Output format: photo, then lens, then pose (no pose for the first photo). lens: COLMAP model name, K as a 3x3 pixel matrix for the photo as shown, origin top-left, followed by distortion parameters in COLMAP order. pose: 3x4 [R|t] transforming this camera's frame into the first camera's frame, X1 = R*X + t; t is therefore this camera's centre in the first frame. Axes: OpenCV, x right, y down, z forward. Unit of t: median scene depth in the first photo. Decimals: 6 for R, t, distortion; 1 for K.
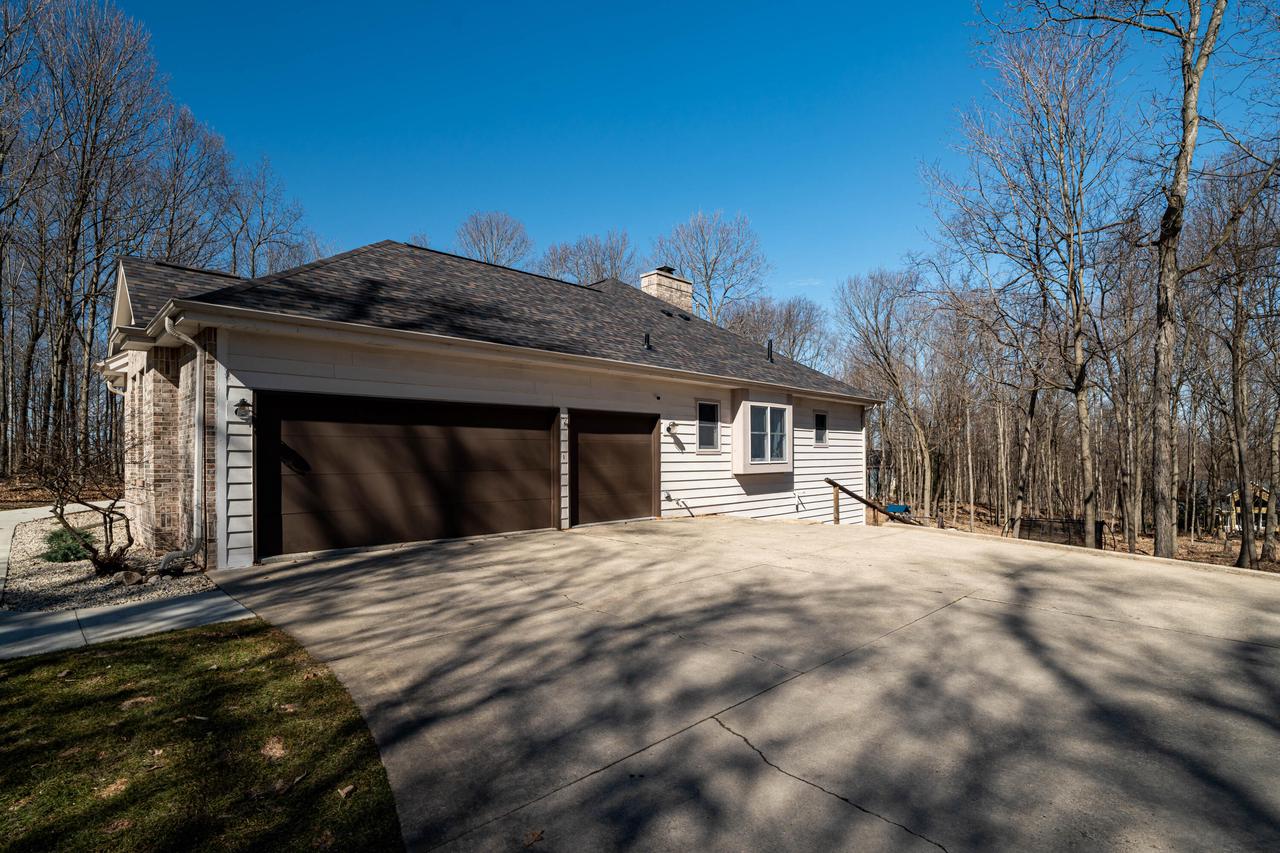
lens RADIAL K [[581.7, 0, 637.9], [0, 581.7, 451.9], [0, 0, 1]] dist [-0.001788, -0.000080]
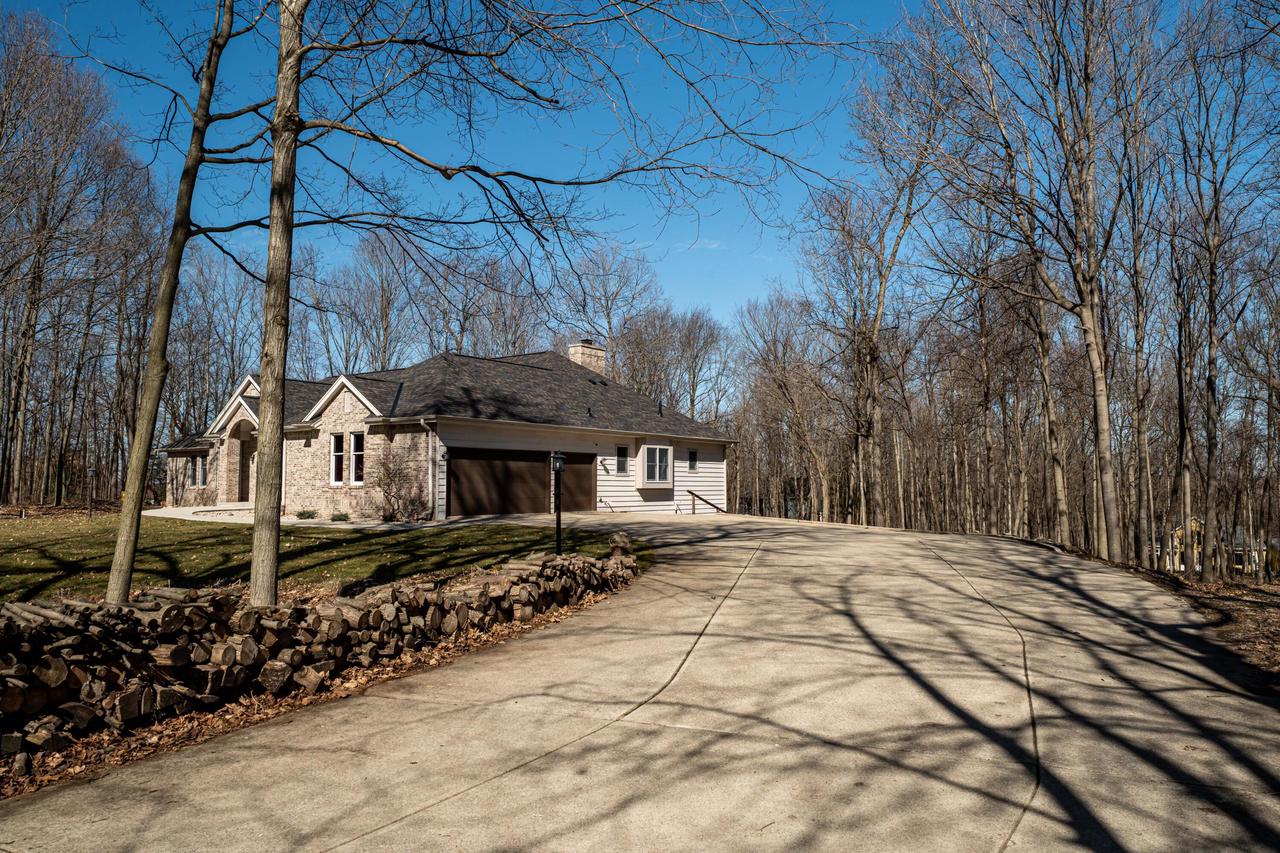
lens RADIAL K [[791.7, 0, 640.0], [0, 791.7, 426.5], [0, 0, 1]] dist [-0.000877, -0.000049]
pose [[0.983772, 0.019421, 0.178368, -0.234278], [-0.007481, 0.997700, -0.067371, 0.013627], [-0.179266, 0.064944, 0.981655, -1.241097]]
